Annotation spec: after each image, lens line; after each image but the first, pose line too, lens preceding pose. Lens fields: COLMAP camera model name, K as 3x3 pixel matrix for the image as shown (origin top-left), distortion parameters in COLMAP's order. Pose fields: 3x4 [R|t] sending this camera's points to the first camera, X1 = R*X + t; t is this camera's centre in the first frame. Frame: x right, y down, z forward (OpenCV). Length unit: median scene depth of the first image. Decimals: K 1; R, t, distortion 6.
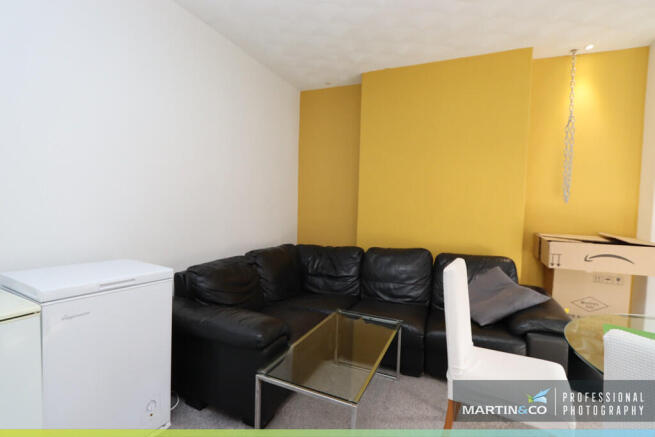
lens RADIAL K [[302.5, 0, 327.5], [0, 302.5, 218.5], [0, 0, 1]] dist [-0.013364, 0.001507]
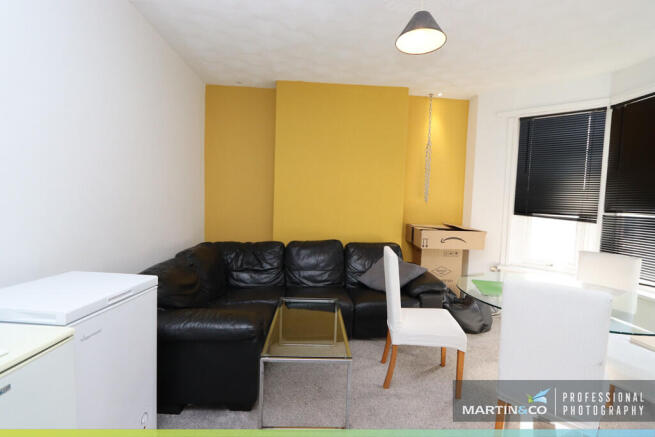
lens RADIAL K [[302.5, 0, 327.5], [0, 302.5, 218.5], [0, 0, 1]] dist [-0.013364, 0.001507]
pose [[0.893977, -0.024208, 0.447459, -0.262155], [0.010550, 0.999400, 0.032990, -0.027133], [-0.447989, -0.024772, 0.893696, -0.068083]]
